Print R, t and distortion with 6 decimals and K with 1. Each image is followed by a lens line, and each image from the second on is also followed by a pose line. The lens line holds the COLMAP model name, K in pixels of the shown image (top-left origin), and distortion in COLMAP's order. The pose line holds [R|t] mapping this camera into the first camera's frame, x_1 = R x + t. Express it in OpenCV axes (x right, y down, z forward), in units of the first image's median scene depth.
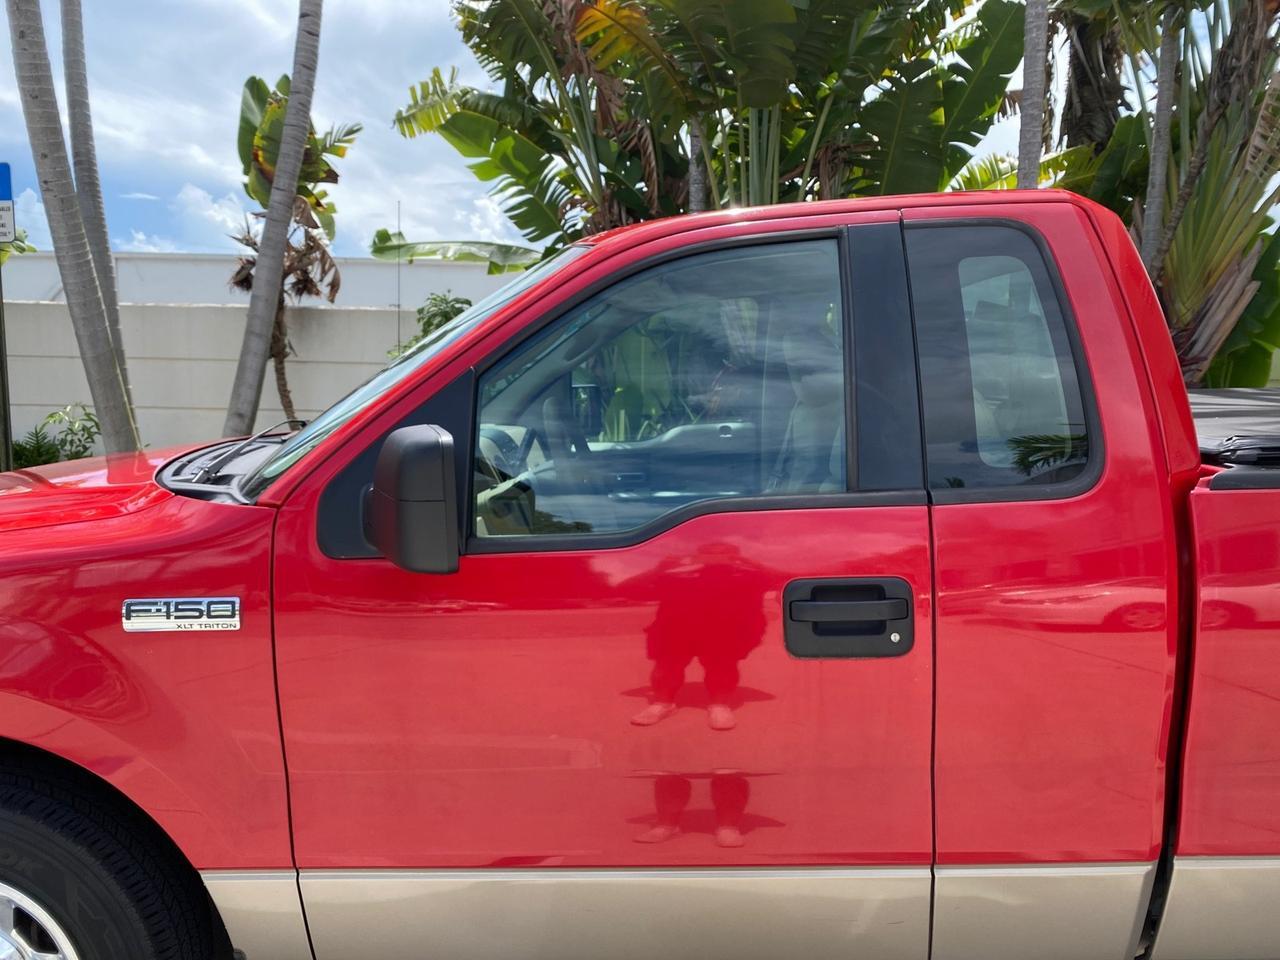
lens RADIAL K [[907.8, 0, 644.6], [0, 907.8, 480.7], [0, 0, 1]] dist [0.010744, -0.000884]
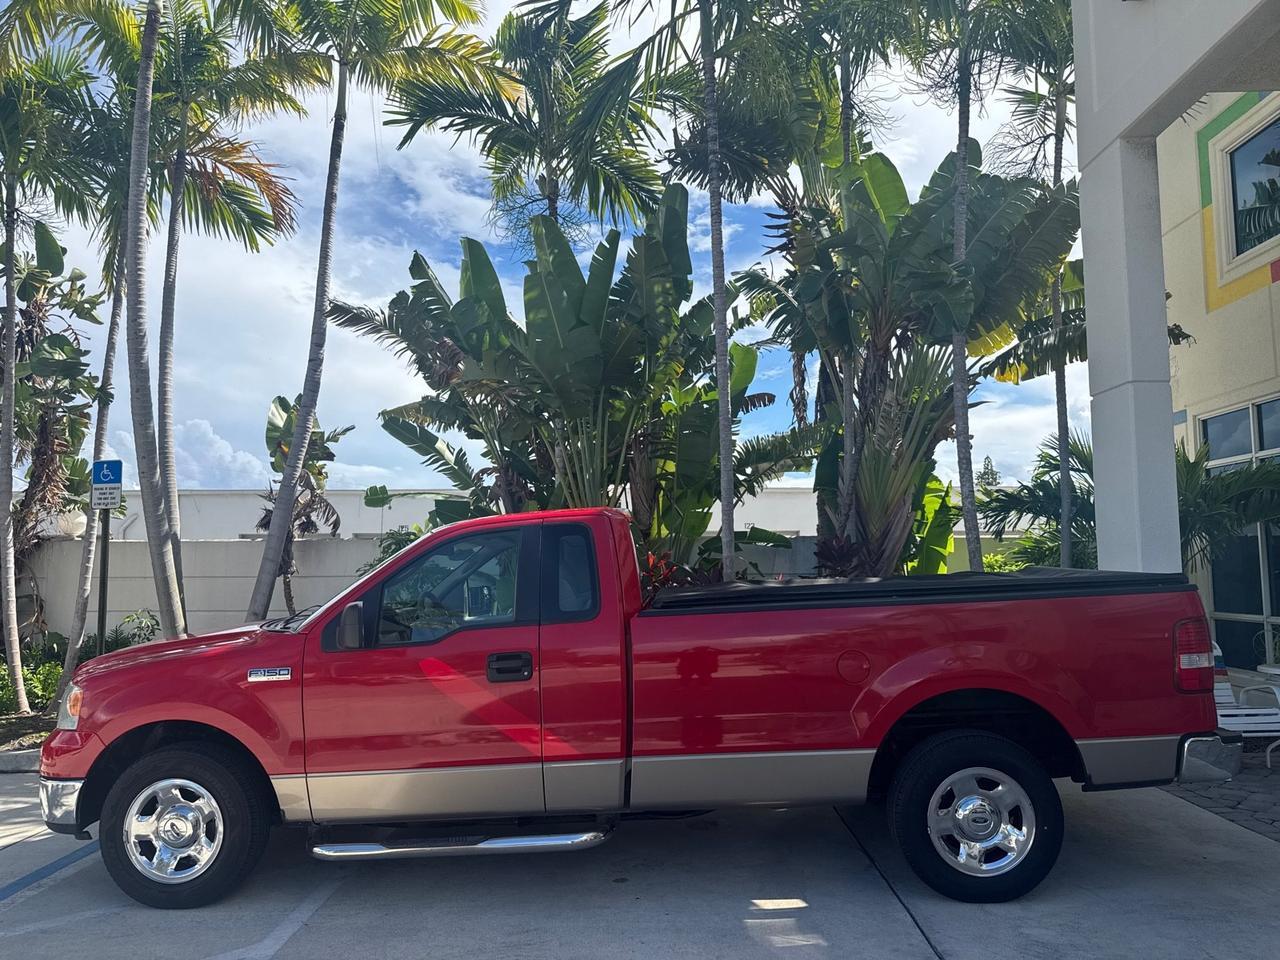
lens RADIAL K [[895.4, 0, 638.6], [0, 895.4, 485.8], [0, 0, 1]] dist [0.002484, -0.000947]
pose [[0.999555, -0.022576, 0.019507, 0.148752], [0.026243, 0.976307, -0.214792, 0.053134], [-0.014195, 0.215208, 0.976465, -0.468858]]
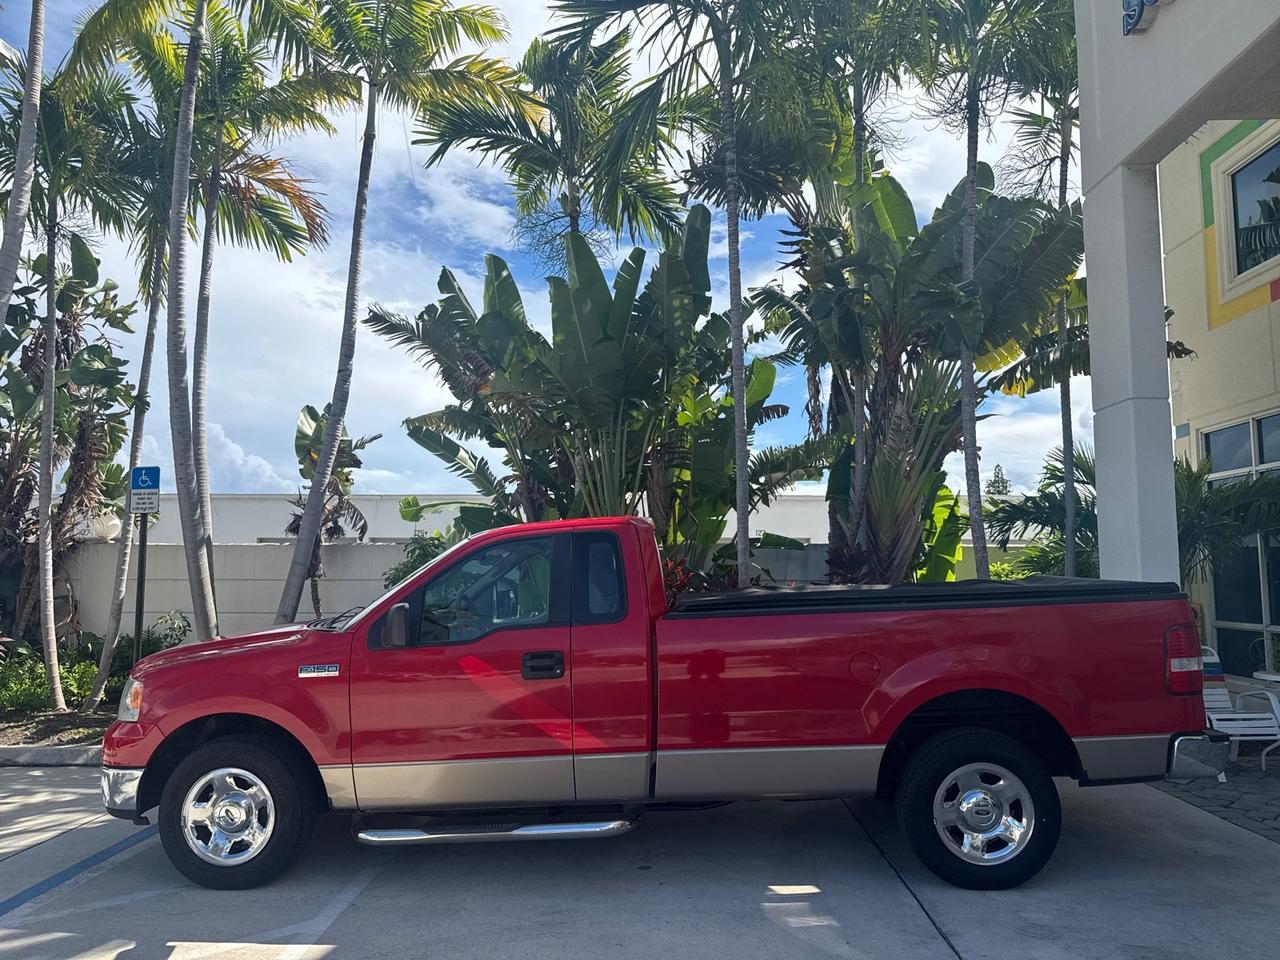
lens RADIAL K [[900.7, 0, 643.8], [0, 900.7, 481.1], [0, 0, 1]] dist [0.005103, 0.000093]
pose [[0.999748, -0.015873, 0.015878, 0.133049], [0.019050, 0.974007, -0.225718, 0.060109], [-0.011883, 0.225963, 0.974063, -0.524683]]
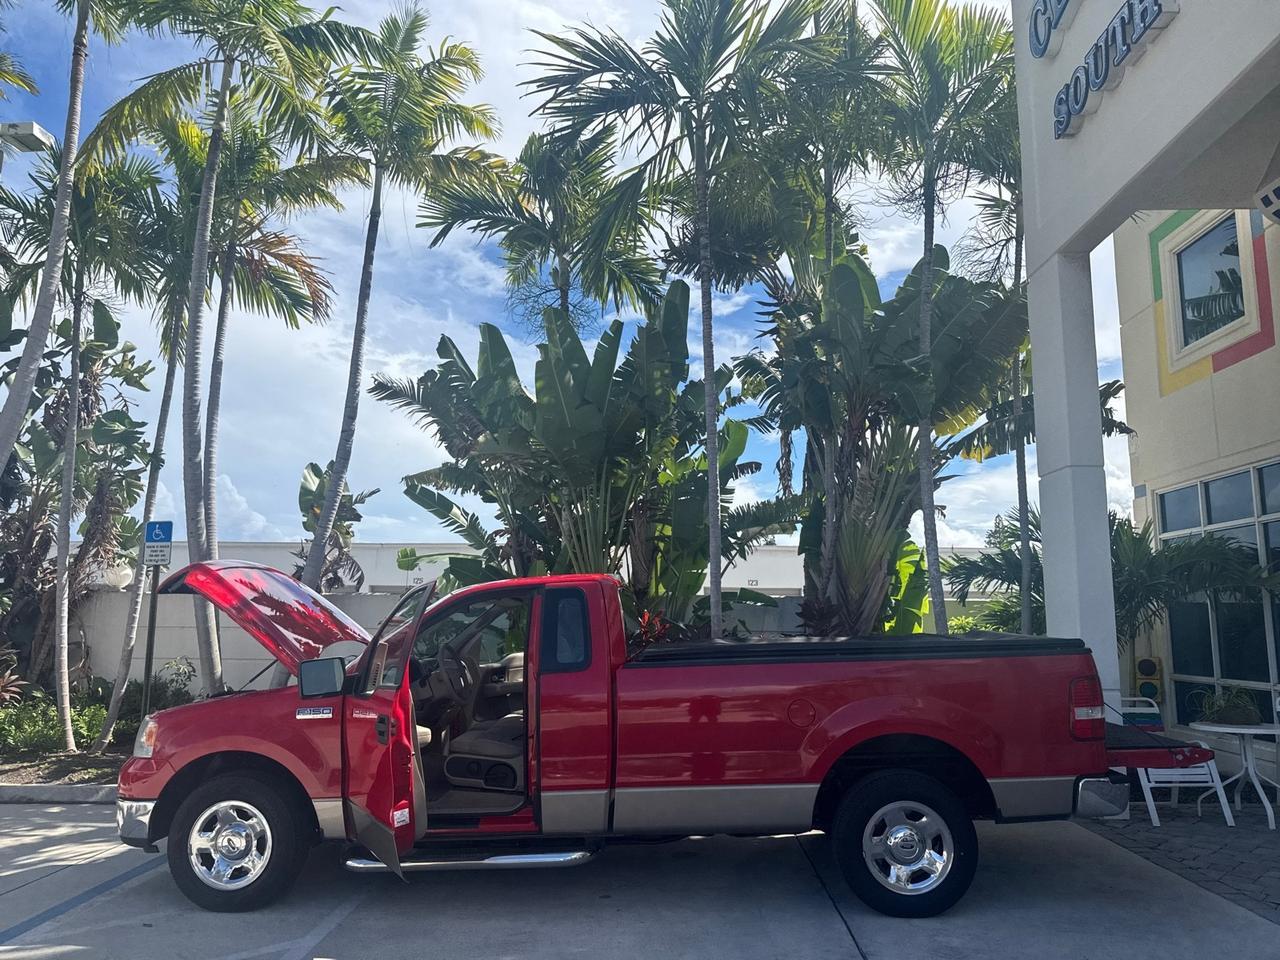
lens RADIAL K [[907.8, 0, 644.6], [0, 907.8, 480.7], [0, 0, 1]] dist [0.010744, -0.000884]
pose [[0.999904, -0.009099, 0.010405, 0.173899], [0.011602, 0.961658, -0.274008, 0.067067], [-0.007513, 0.274102, 0.961671, -0.635460]]
